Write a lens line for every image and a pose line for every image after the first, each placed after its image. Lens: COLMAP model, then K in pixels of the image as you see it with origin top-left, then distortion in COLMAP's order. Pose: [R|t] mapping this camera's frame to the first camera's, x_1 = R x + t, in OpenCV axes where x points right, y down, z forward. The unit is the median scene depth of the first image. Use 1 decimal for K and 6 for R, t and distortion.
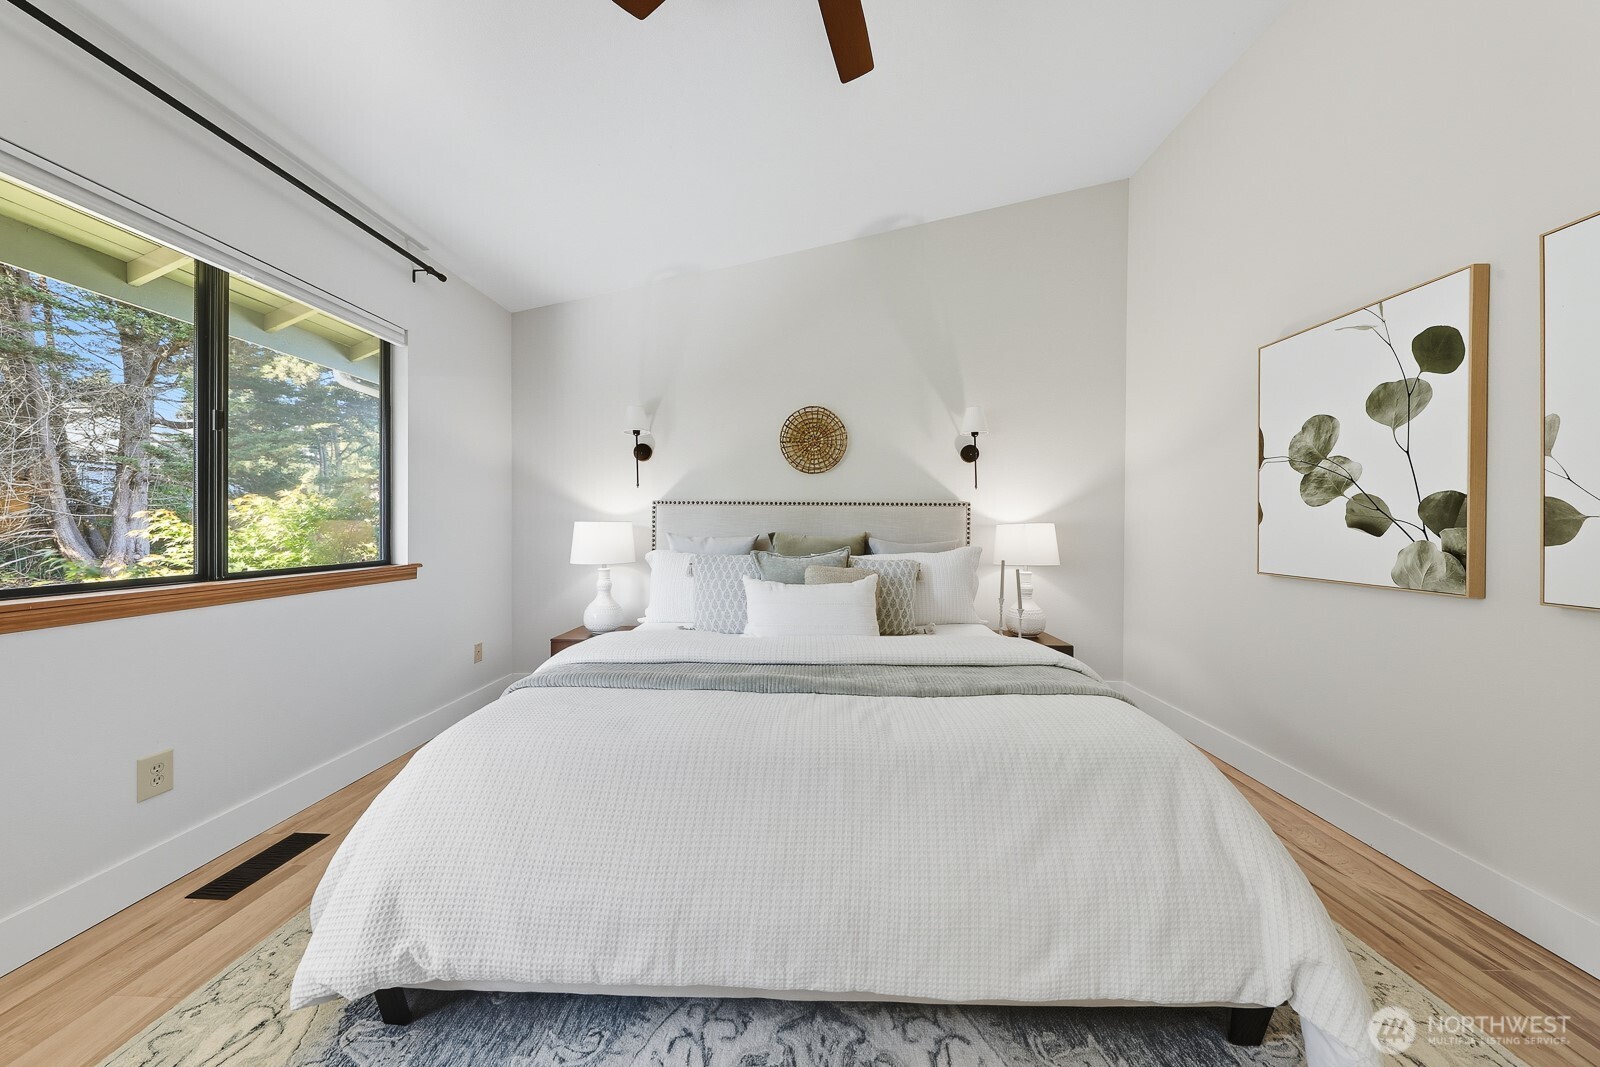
lens RADIAL K [[515.7, 0, 824.2], [0, 515.7, 531.6], [0, 0, 1]] dist [0.007837, -0.004956]
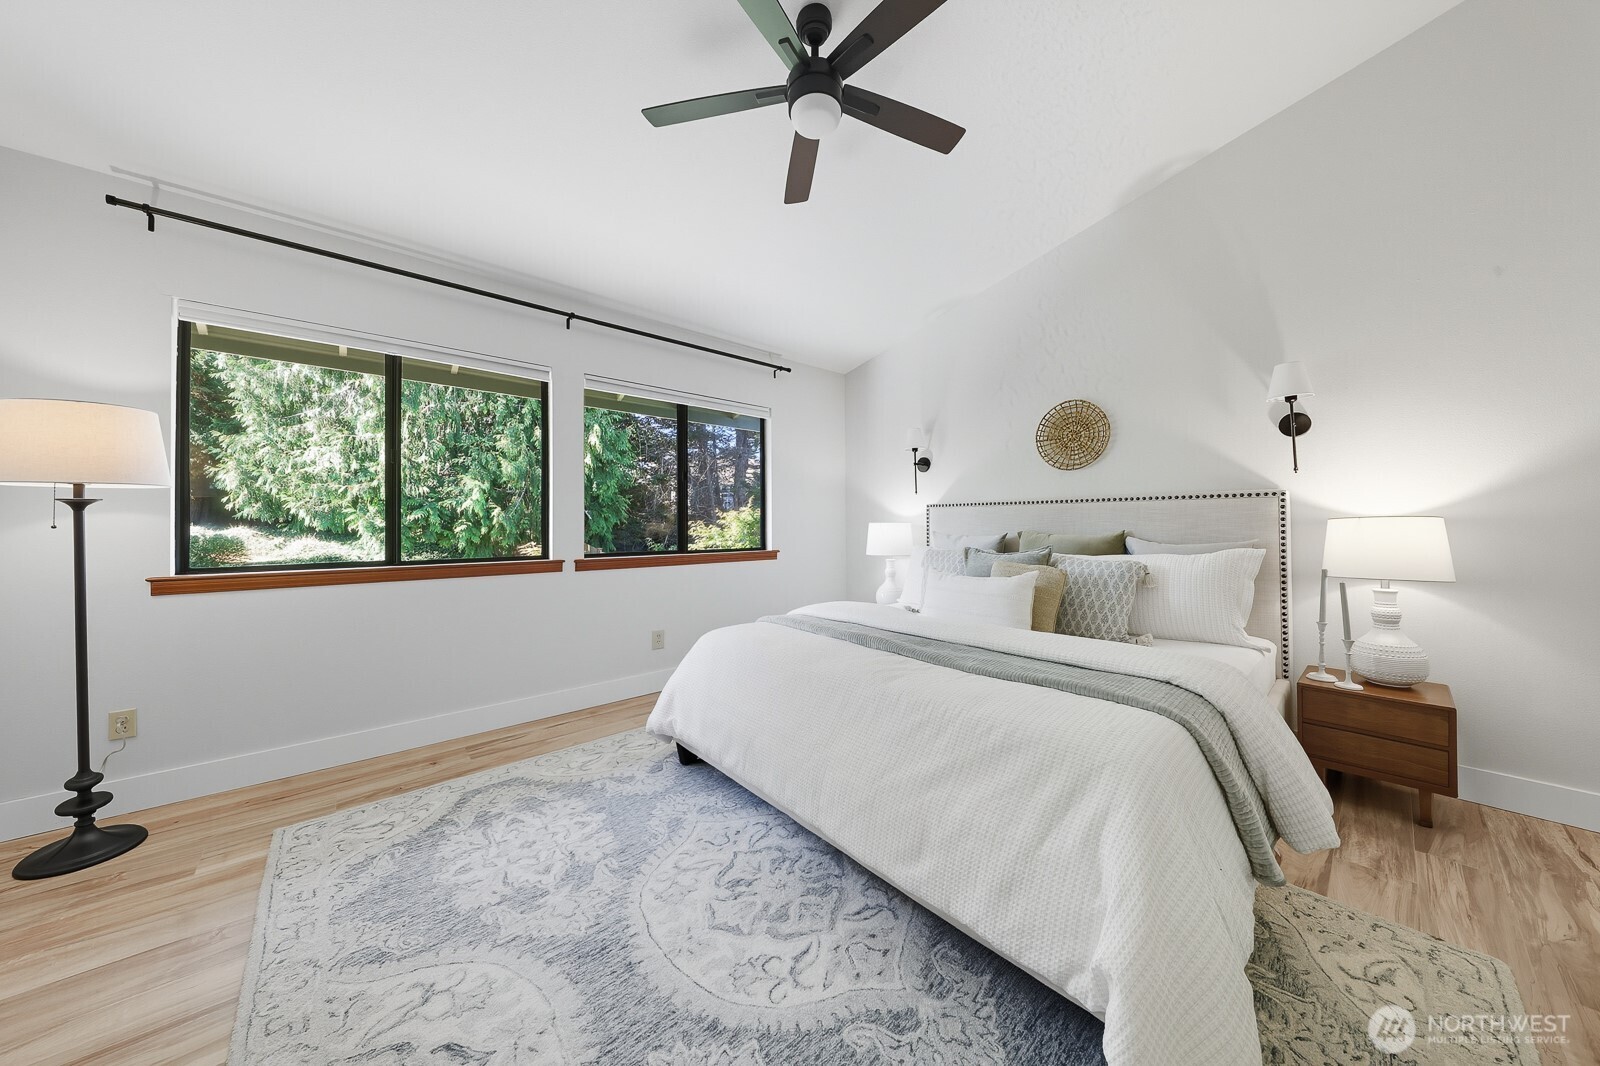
lens RADIAL K [[529.1, 0, 809.1], [0, 529.1, 520.3], [0, 0, 1]] dist [0.000110, -0.000061]
pose [[0.669554, -0.015347, -0.742605, 0.464714], [-0.000897, 0.999769, -0.021470, 0.004153], [0.742763, 0.015042, 0.669386, -0.030796]]
